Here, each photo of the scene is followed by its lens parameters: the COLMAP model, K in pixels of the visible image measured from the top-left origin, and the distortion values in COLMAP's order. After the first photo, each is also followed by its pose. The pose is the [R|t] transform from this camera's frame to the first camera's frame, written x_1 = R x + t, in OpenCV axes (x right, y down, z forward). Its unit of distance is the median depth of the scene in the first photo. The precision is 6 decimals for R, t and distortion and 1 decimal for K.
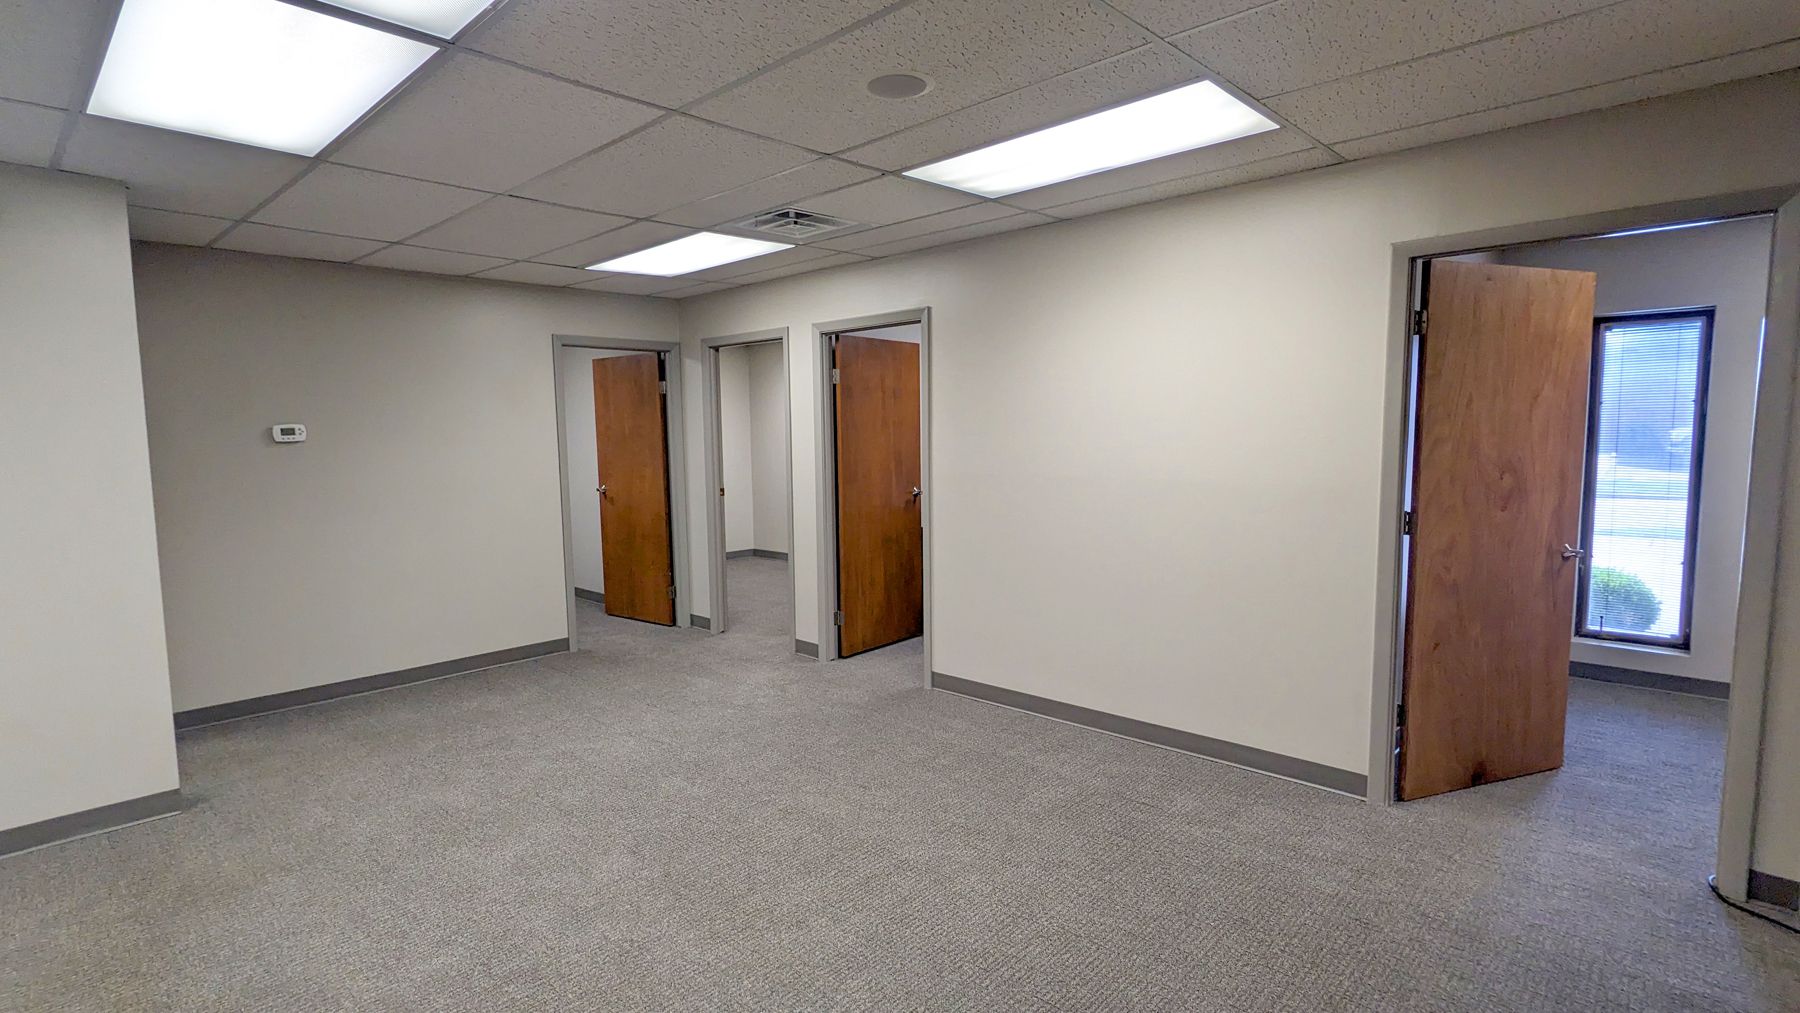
lens RADIAL K [[870.9, 0, 898.6], [0, 870.9, 511.4], [0, 0, 1]] dist [0.005336, -0.000661]
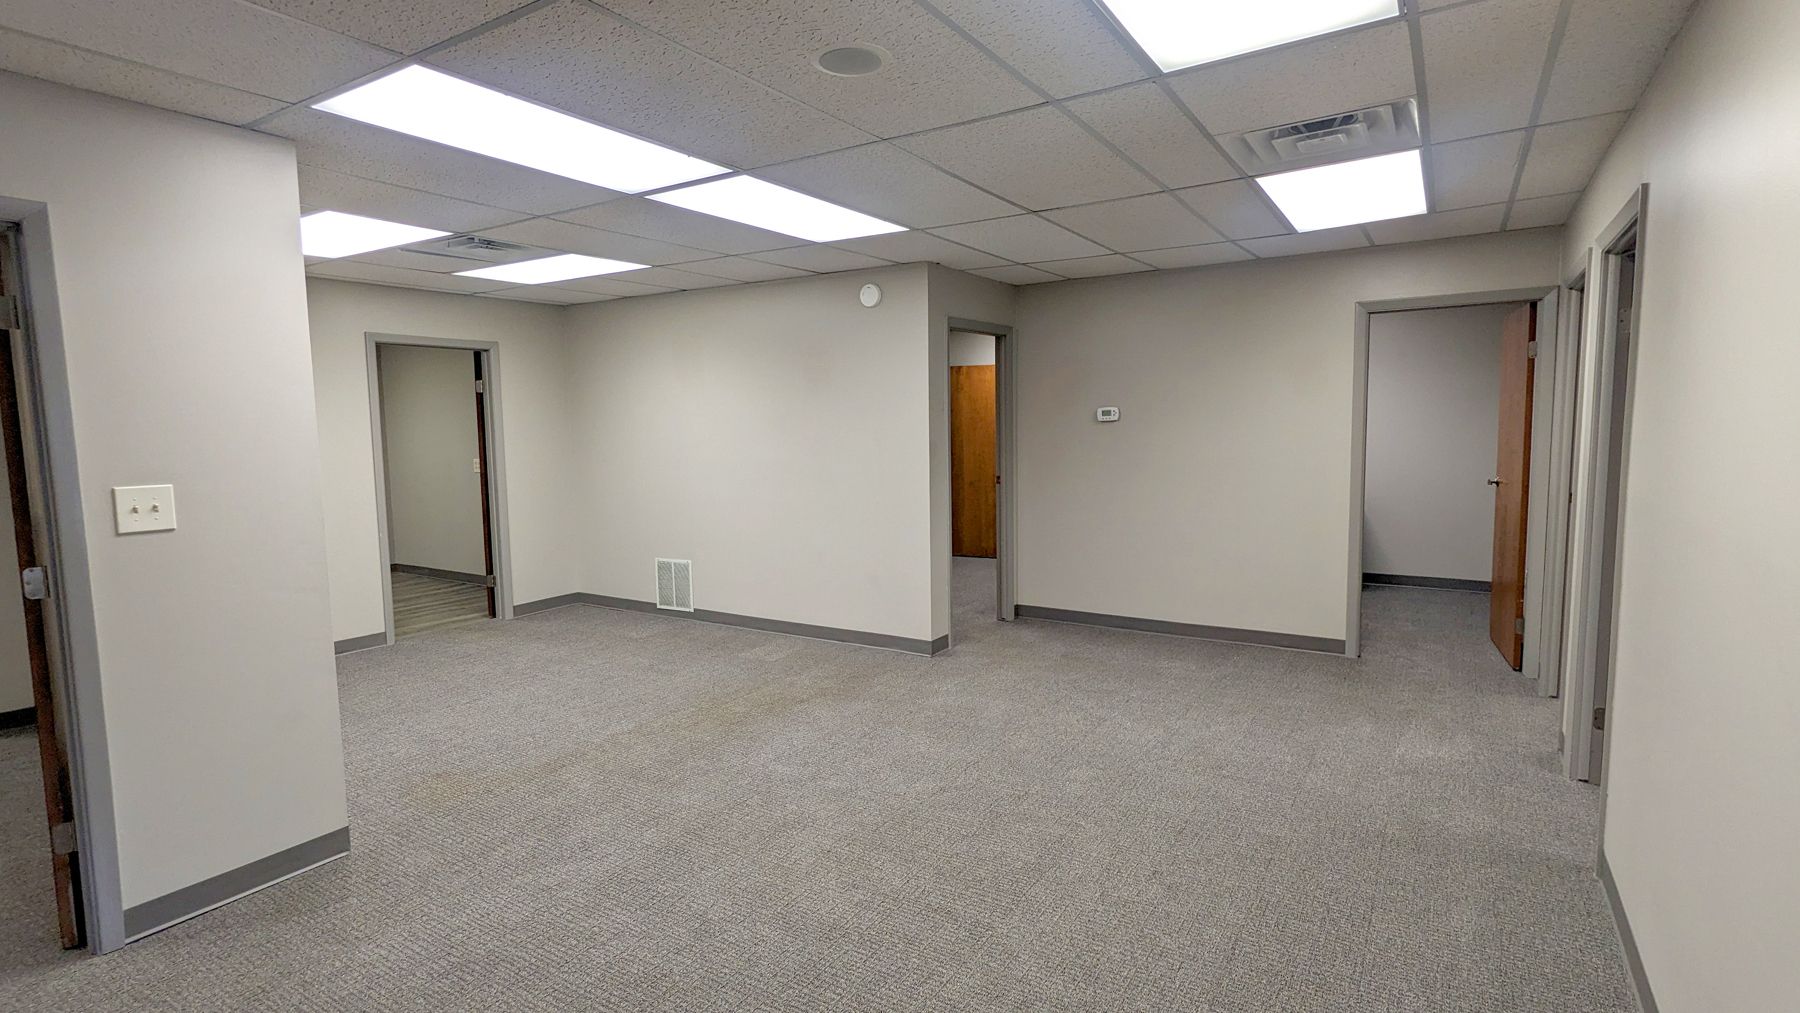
lens RADIAL K [[870.9, 0, 903.9], [0, 870.9, 498.6], [0, 0, 1]] dist [0.005336, -0.000661]
pose [[0.190640, 0.100849, -0.976466, 0.604164], [-0.079920, 0.993001, 0.086954, -0.065046], [0.978401, 0.061463, 0.197365, 0.557508]]
